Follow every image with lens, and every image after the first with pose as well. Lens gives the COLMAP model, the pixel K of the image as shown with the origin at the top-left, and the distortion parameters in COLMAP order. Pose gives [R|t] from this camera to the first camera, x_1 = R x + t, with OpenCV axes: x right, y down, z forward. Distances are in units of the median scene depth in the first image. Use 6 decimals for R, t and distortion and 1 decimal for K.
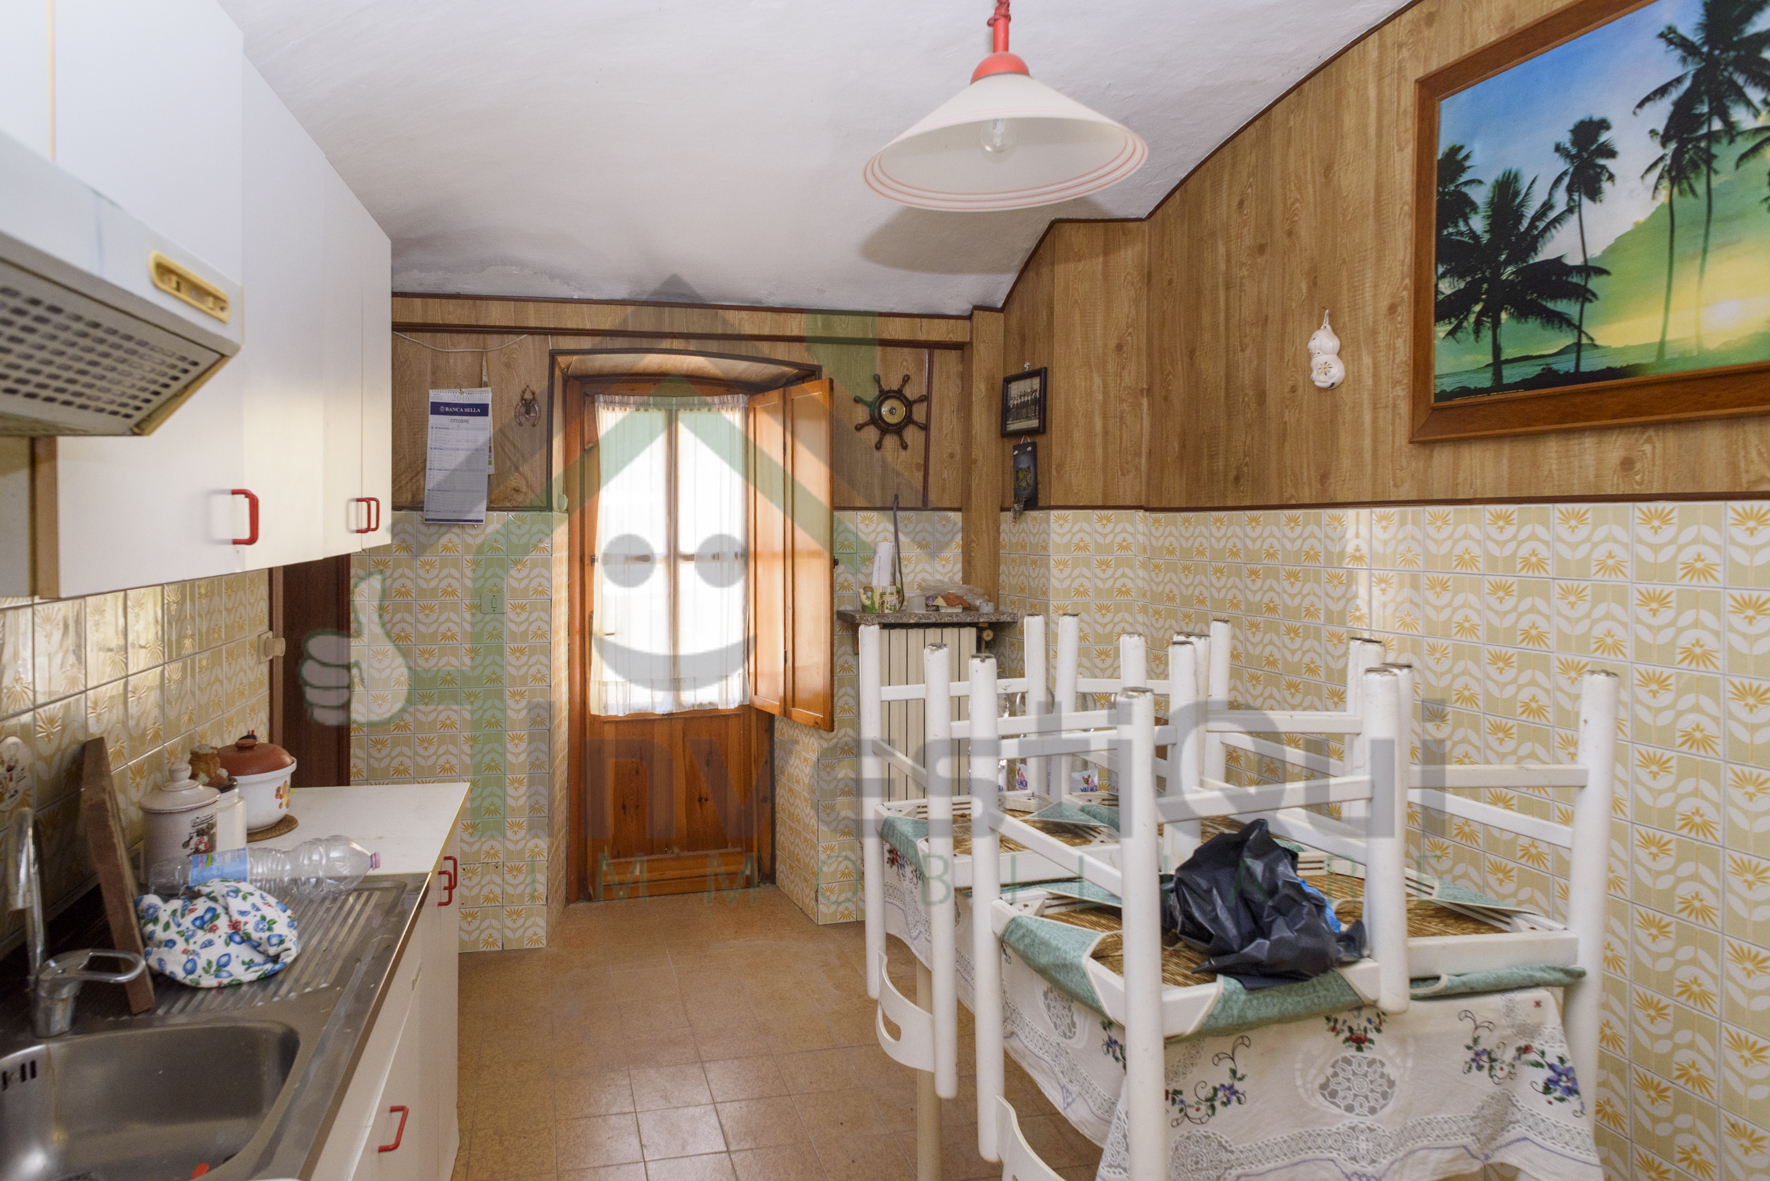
lens RADIAL K [[1046.5, 0, 886.2], [0, 1046.5, 543.1], [0, 0, 1]] dist [0.023204, -0.017370]
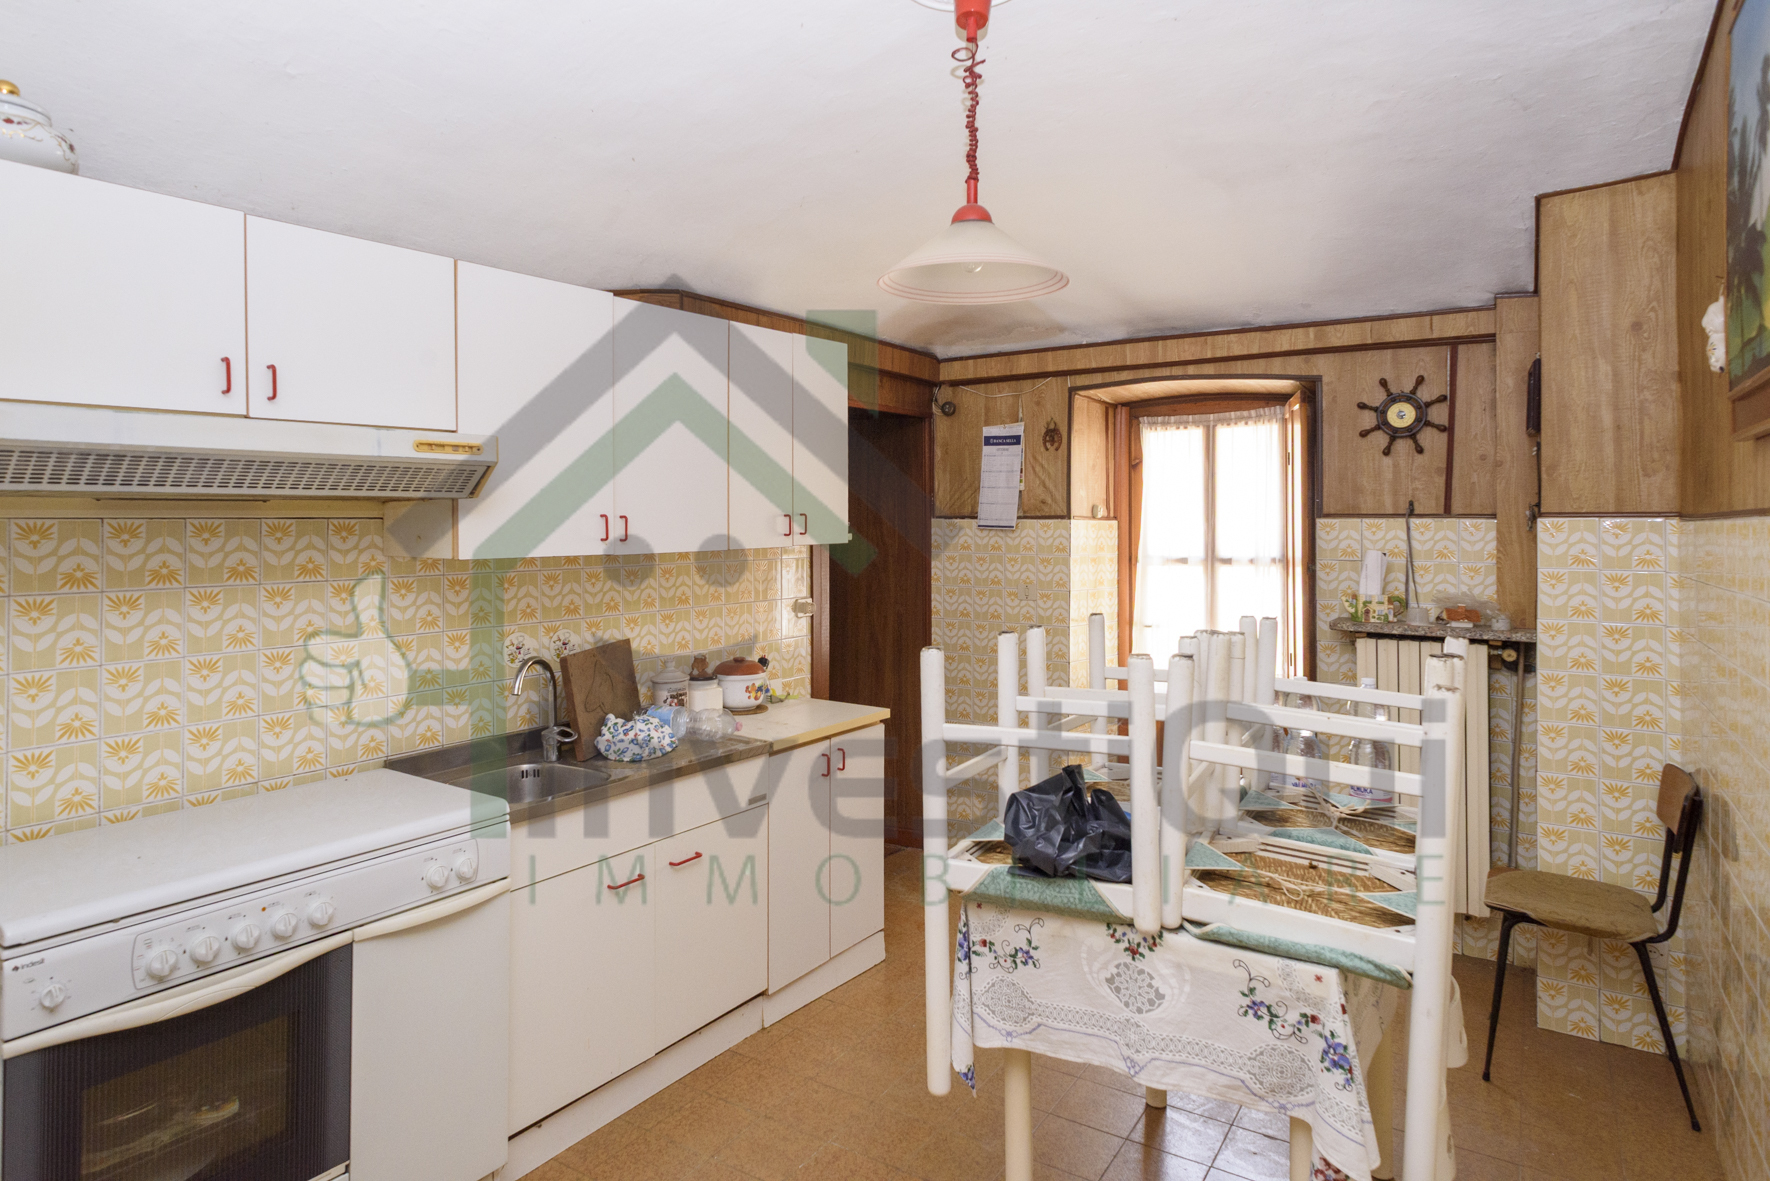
lens RADIAL K [[1046.5, 0, 886.2], [0, 1046.5, 543.1], [0, 0, 1]] dist [0.023204, -0.017370]
pose [[0.730129, 0.015335, -0.683137, 0.363954], [-0.017380, 0.999841, 0.003869, -0.003575], [0.683088, 0.009048, 0.730280, -0.037455]]
